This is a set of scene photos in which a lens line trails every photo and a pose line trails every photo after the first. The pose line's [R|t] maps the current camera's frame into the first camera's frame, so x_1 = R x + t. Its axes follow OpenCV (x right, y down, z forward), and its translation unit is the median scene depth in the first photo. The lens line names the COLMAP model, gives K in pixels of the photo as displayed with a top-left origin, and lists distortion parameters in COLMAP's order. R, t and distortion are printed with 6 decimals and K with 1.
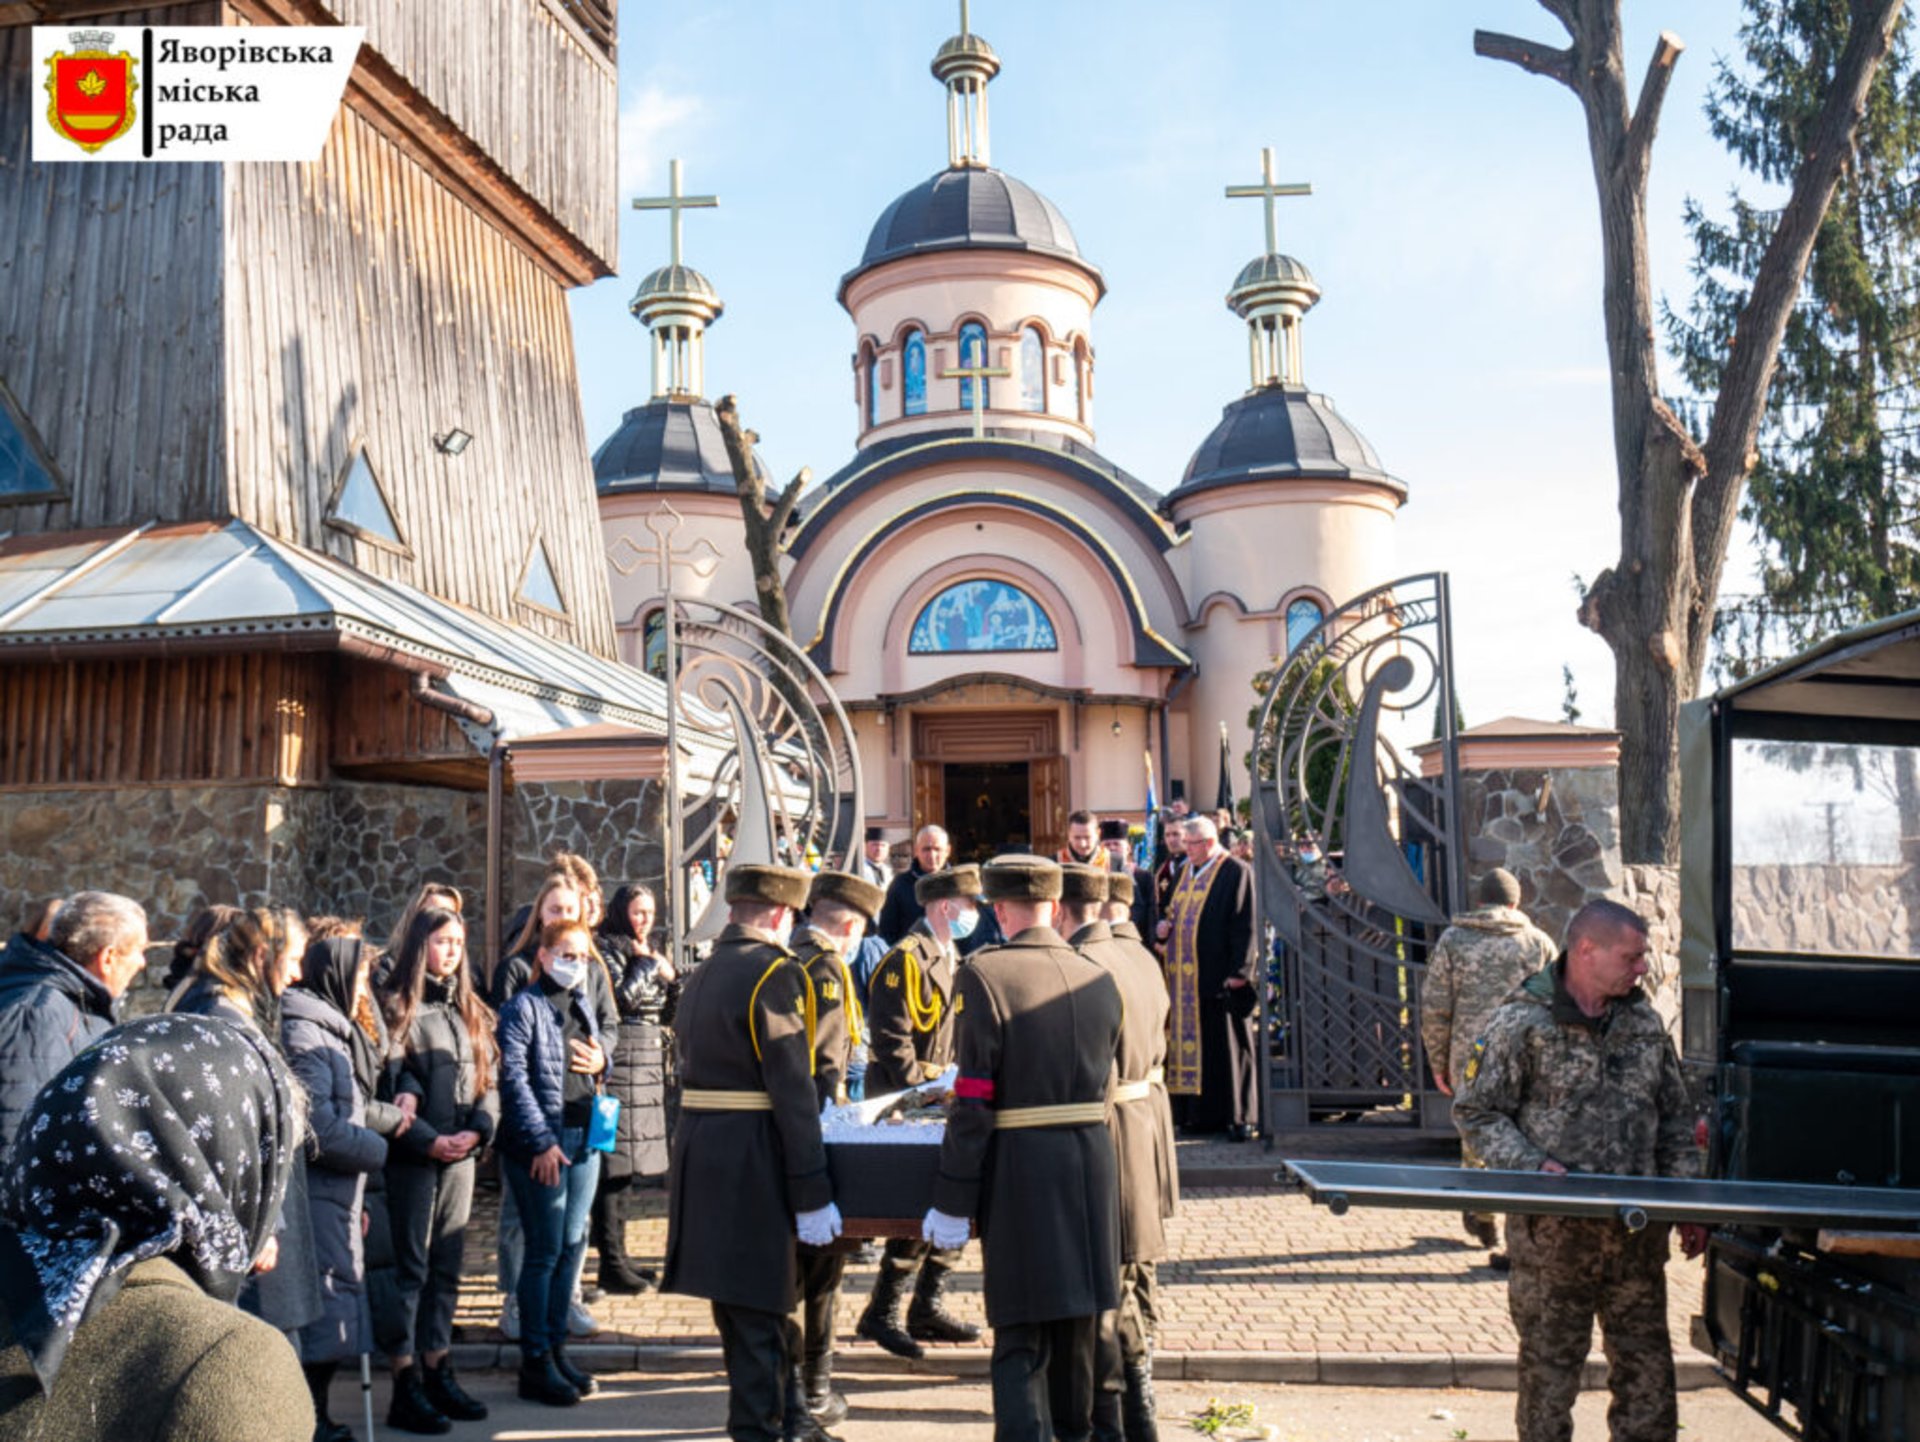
lens RADIAL K [[1892.7, 0, 966.2], [0, 1892.7, 727.1], [0, 0, 1]] dist [-0.030676, 0.000000]
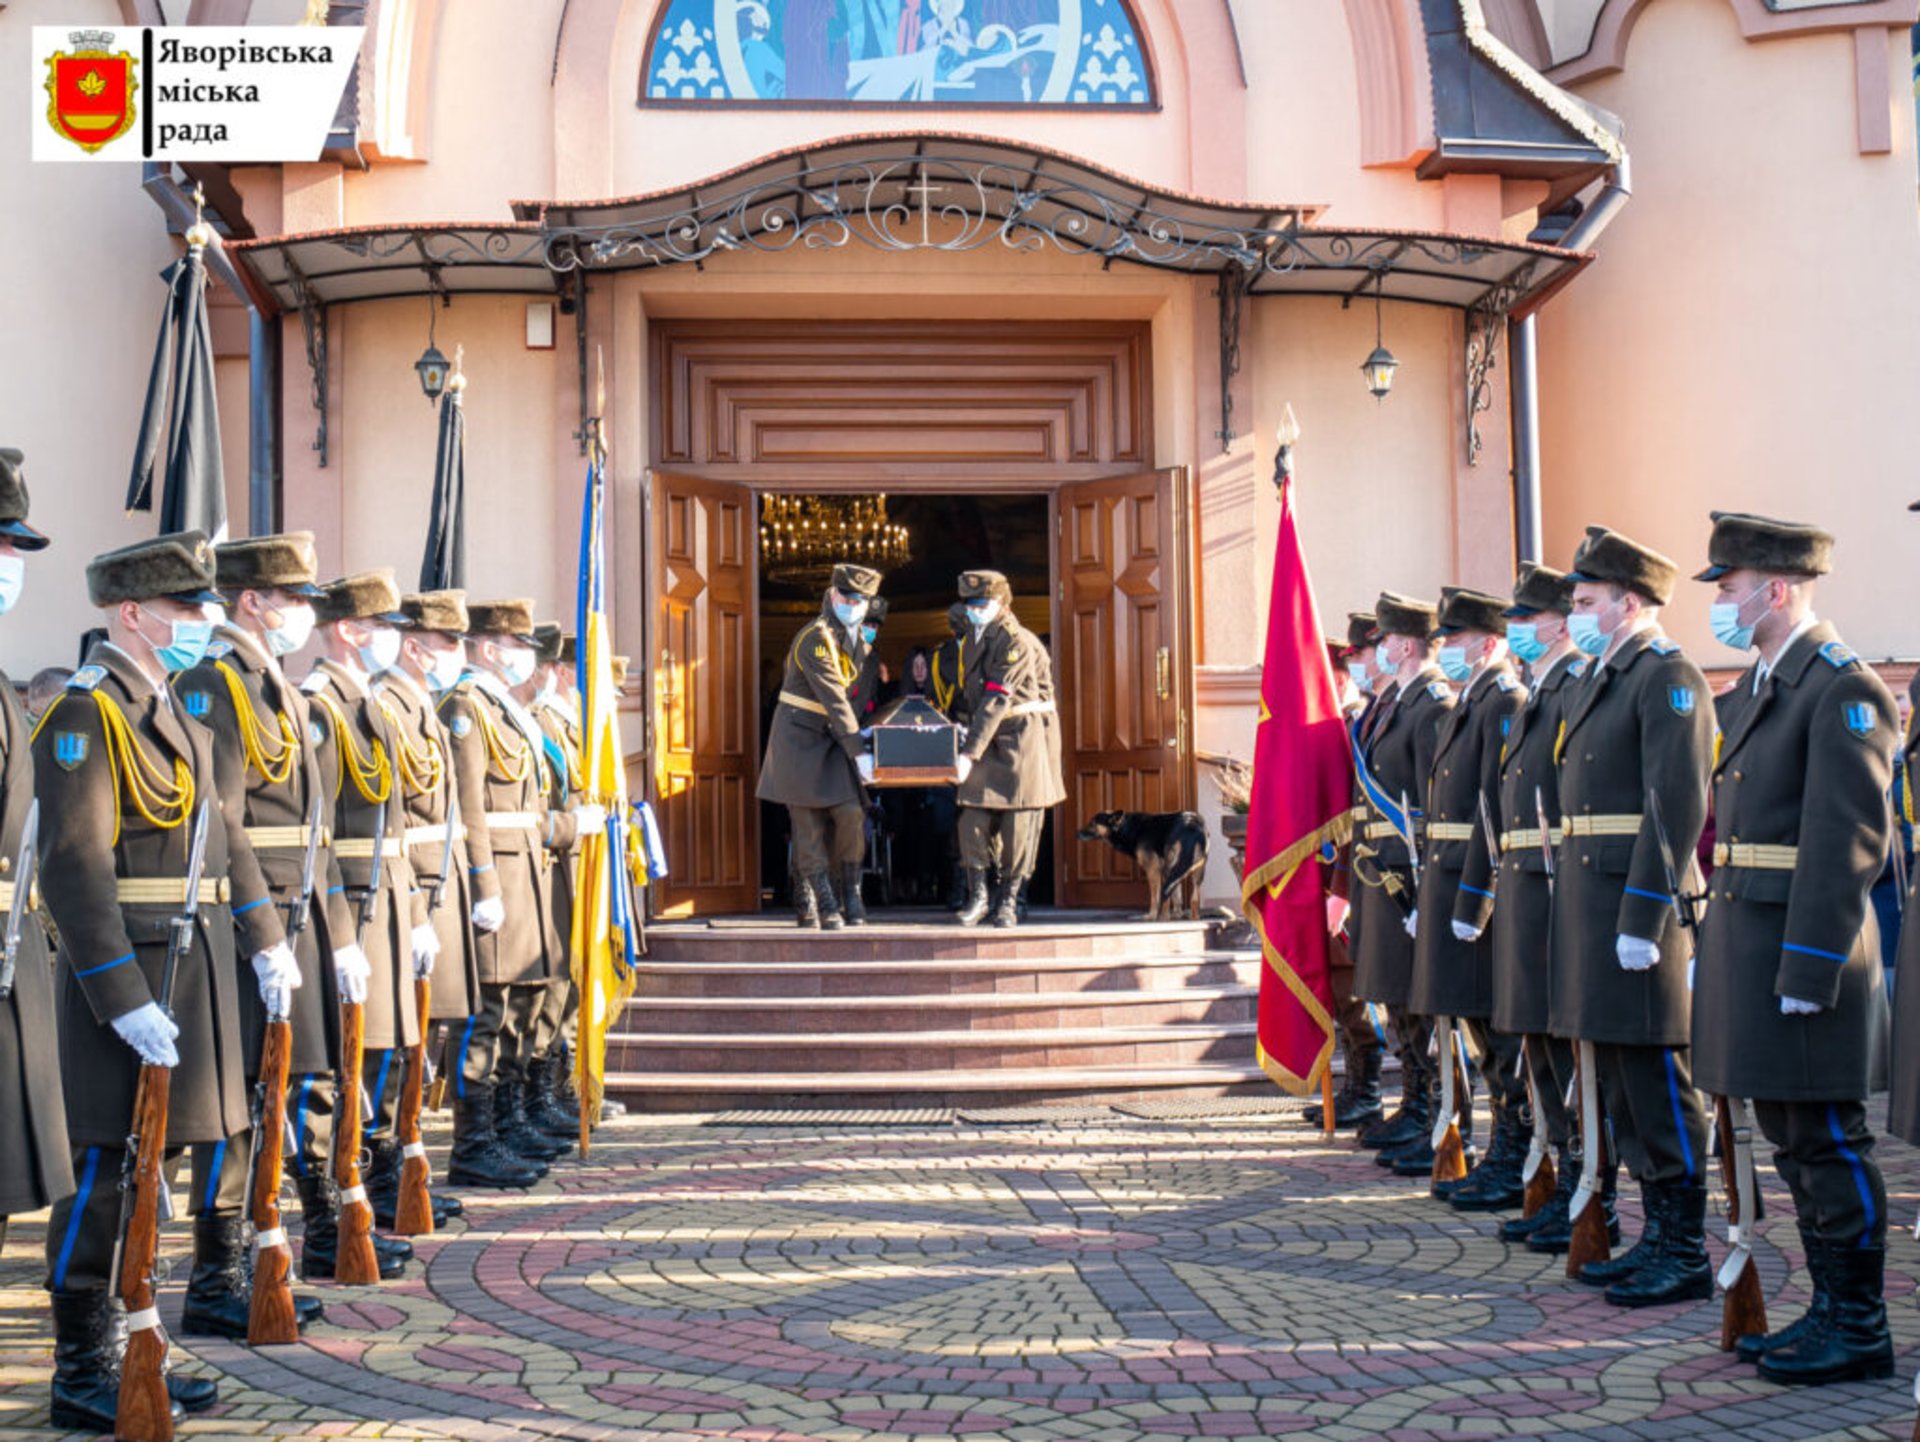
lens RADIAL K [[2447.3, 0, 960.4], [0, 2447.3, 710.9], [0, 0, 1]] dist [-0.008911, 0.000000]
pose [[0.995422, 0.010838, 0.094966, -0.016403], [-0.015641, 0.998628, 0.049976, 0.032968], [-0.094294, -0.051233, 0.994225, 0.620602]]
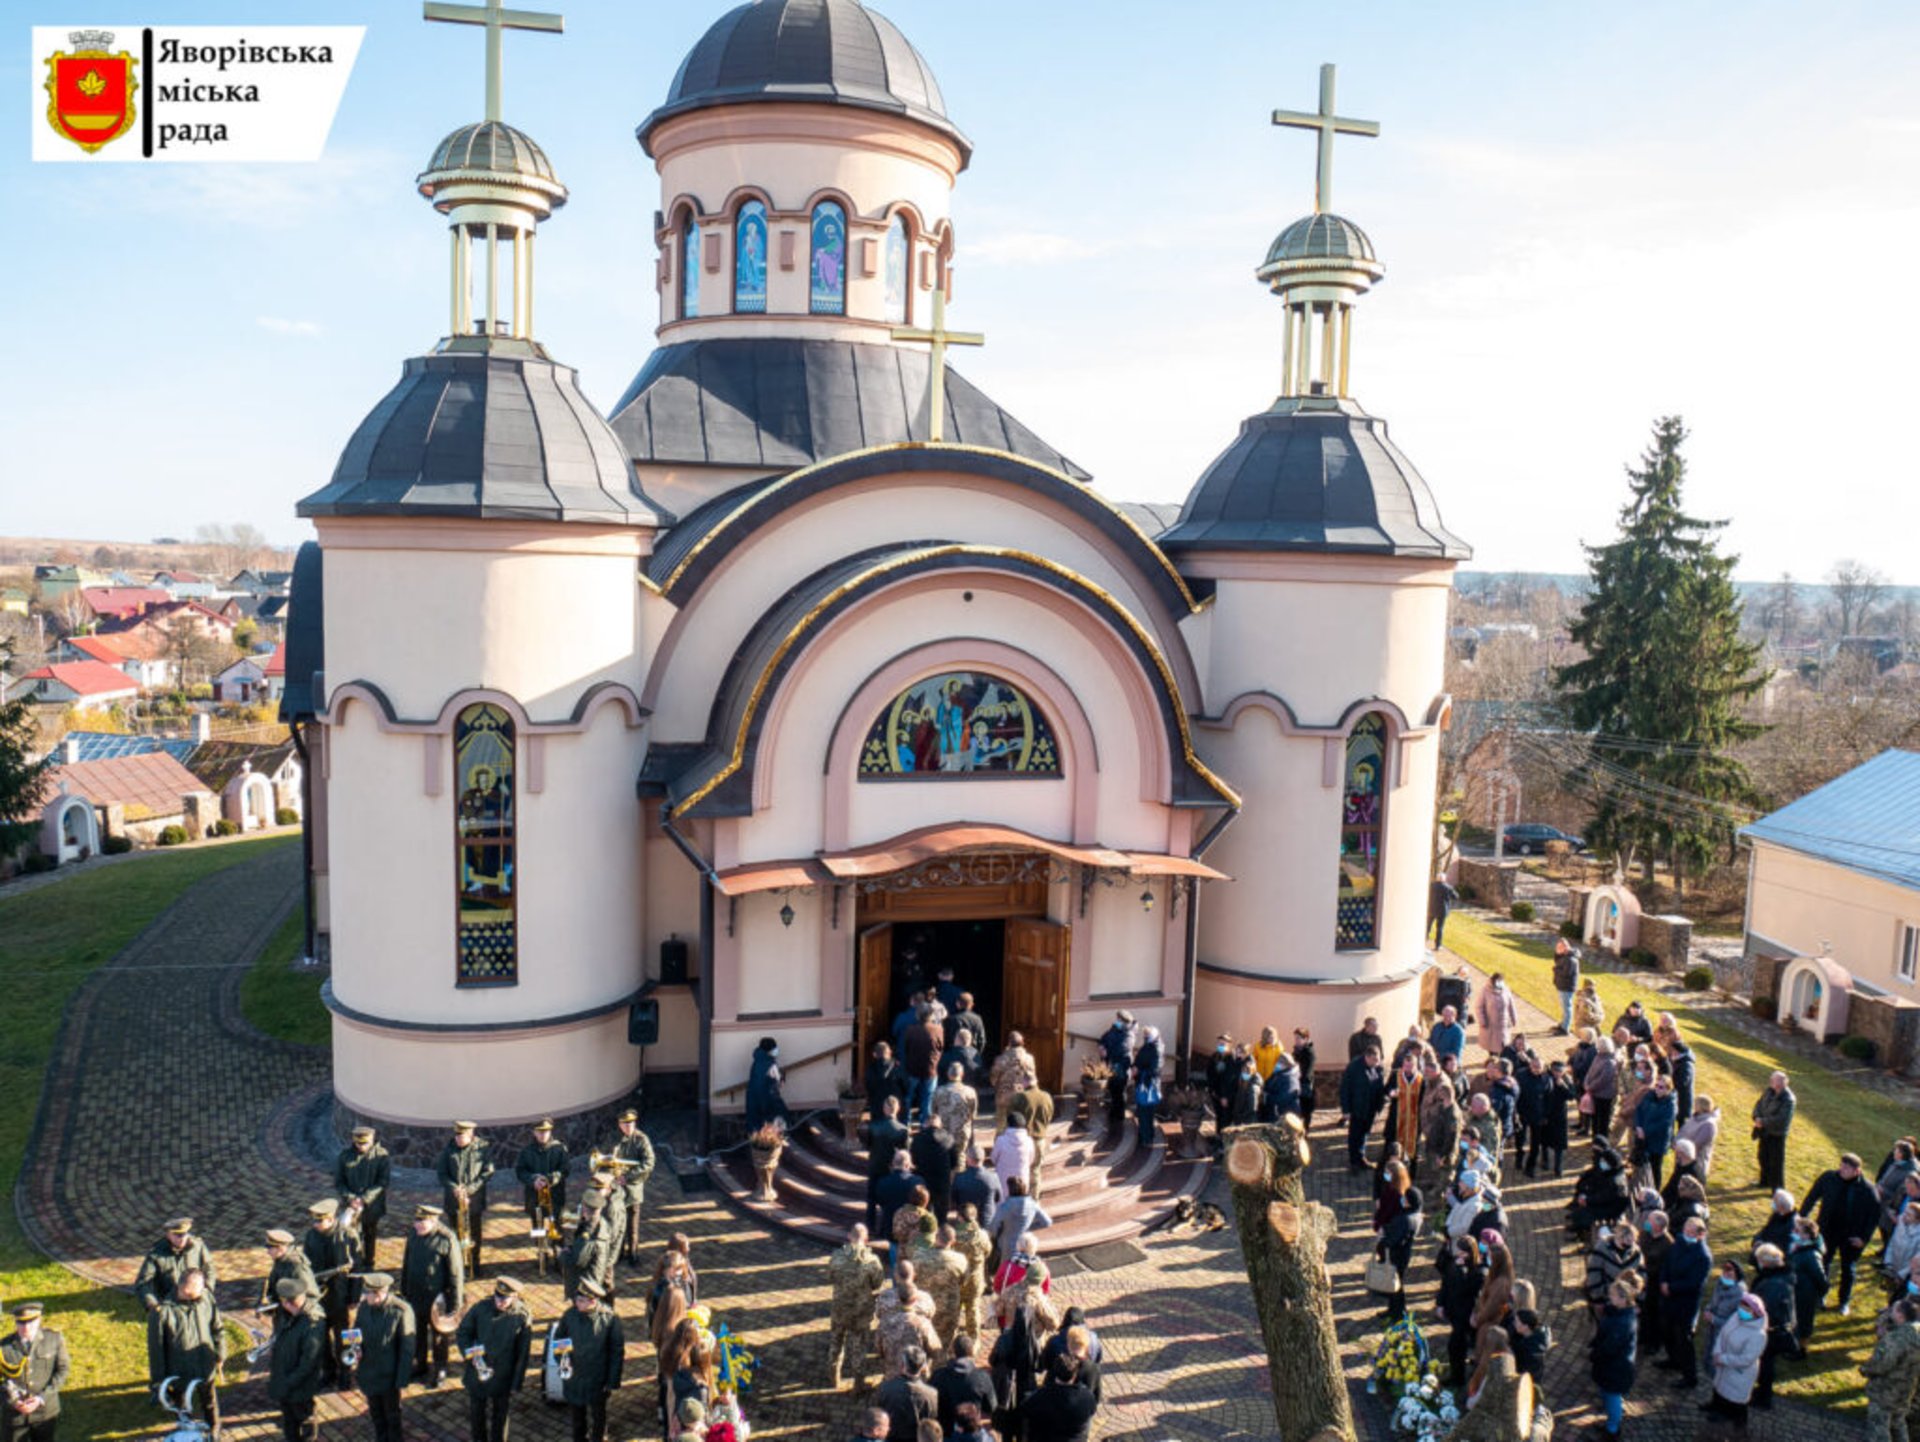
lens RADIAL K [[1441.6, 0, 955.5], [0, 1441.6, 708.2], [0, 0, 1]] dist [-0.076994, 0.016645]
pose [[0.959913, 0.023061, 0.279346, -0.142518], [-0.080284, 0.977475, 0.195183, -0.167843], [-0.268553, -0.209786, 0.940143, 0.499796]]
